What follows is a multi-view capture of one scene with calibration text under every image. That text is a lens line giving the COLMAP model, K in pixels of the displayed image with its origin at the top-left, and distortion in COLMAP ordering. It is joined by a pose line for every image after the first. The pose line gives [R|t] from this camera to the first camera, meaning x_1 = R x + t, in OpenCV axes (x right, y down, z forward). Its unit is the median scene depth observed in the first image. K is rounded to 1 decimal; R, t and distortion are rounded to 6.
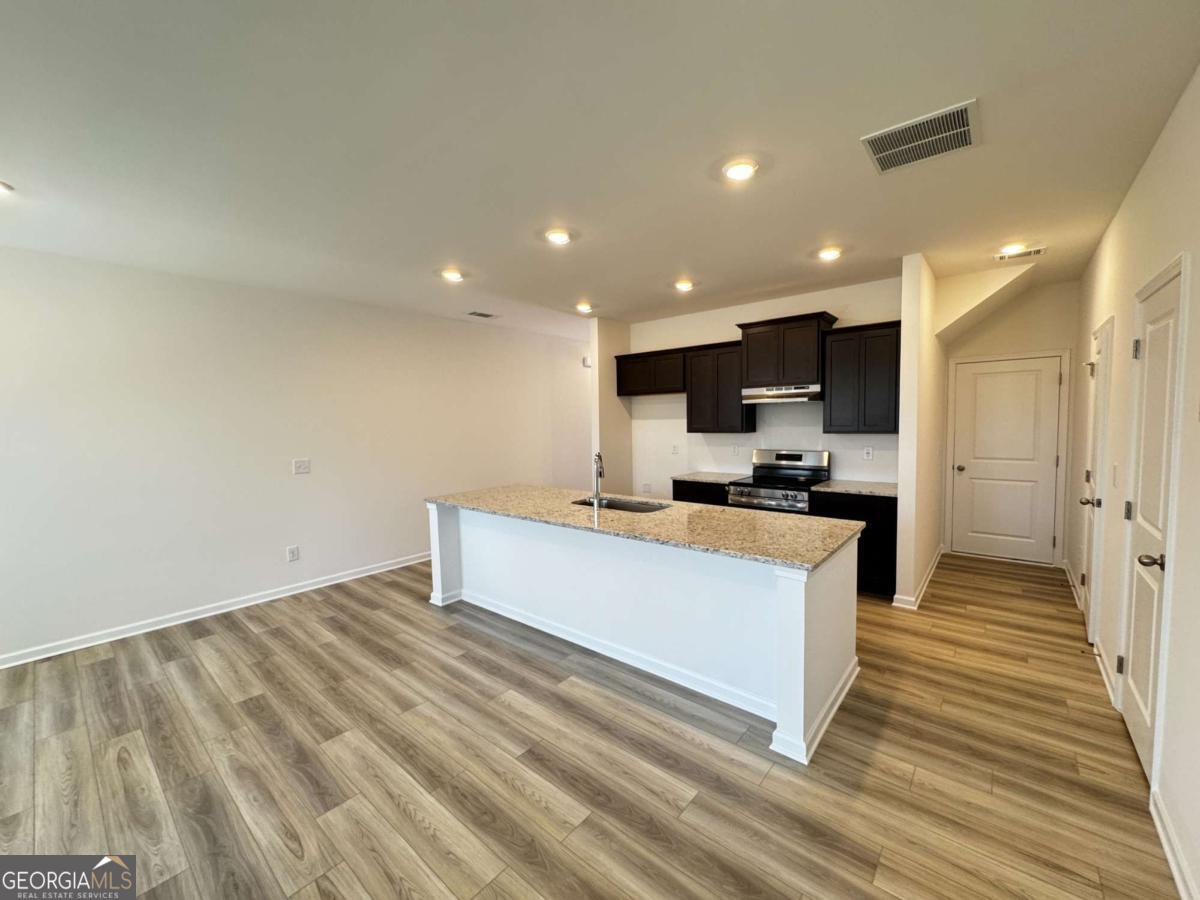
lens RADIAL K [[478.6, 0, 598.0], [0, 478.6, 448.5], [0, 0, 1]] dist [-0.005675, 0.000432]
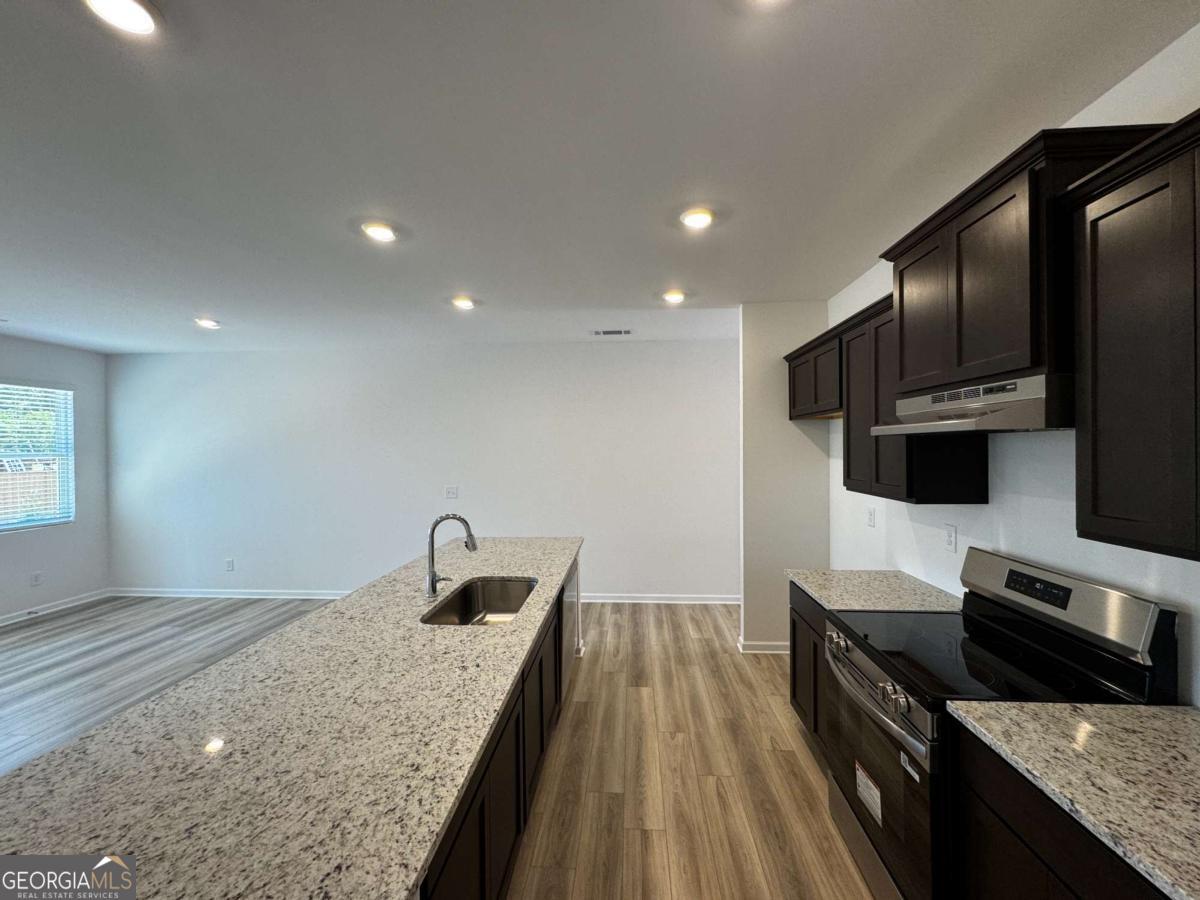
lens RADIAL K [[482.1, 0, 597.9], [0, 482.1, 450.4], [0, 0, 1]] dist [-0.003951, 0.000550]
pose [[0.588196, 0.017480, -0.808530, 0.637035], [-0.053374, 0.998426, -0.017244, -0.076048], [0.806955, 0.053297, 0.588203, 0.693757]]
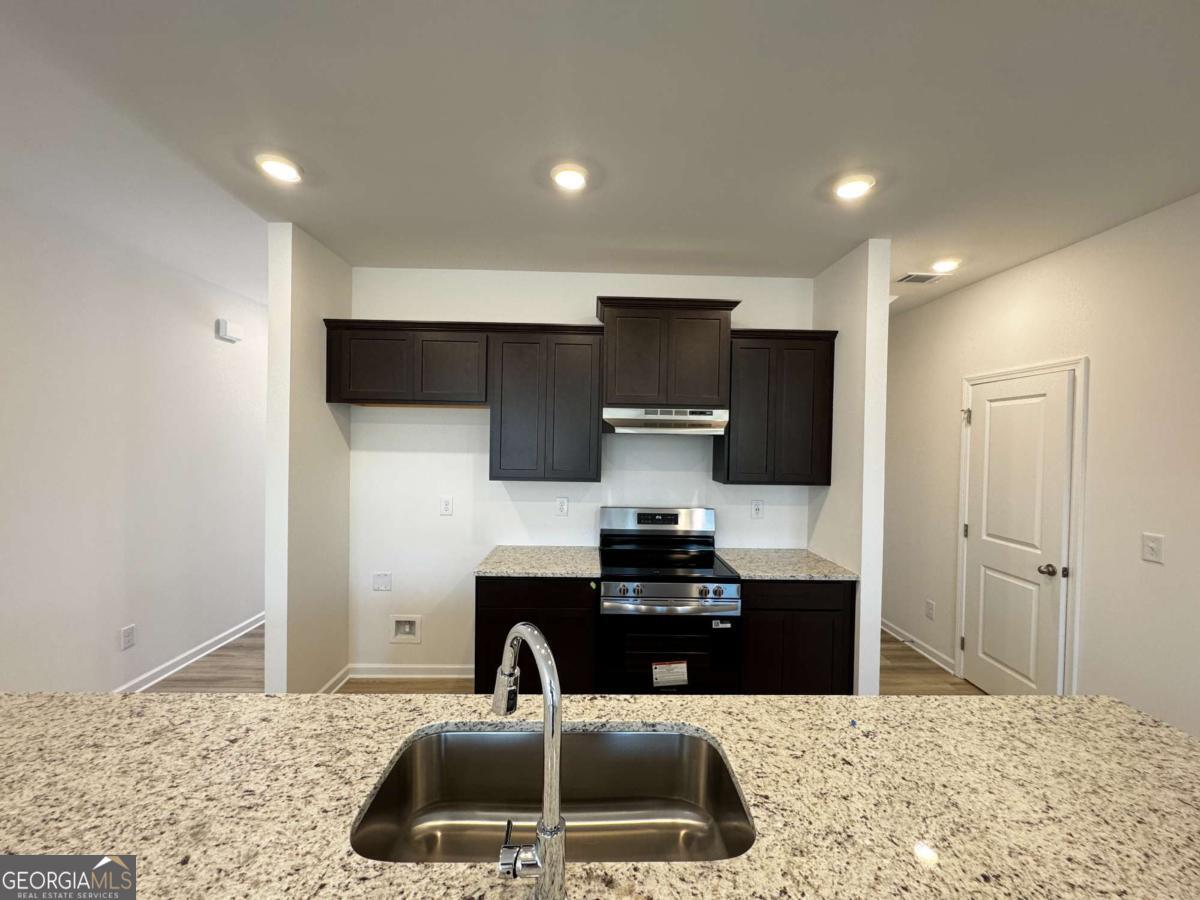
lens RADIAL K [[482.1, 0, 597.9], [0, 482.1, 450.4], [0, 0, 1]] dist [-0.003951, 0.000550]
pose [[0.748334, 0.020074, 0.663019, -0.120231], [0.010505, 0.999058, -0.042105, -0.061502], [-0.663239, 0.038474, 0.747418, 0.732049]]
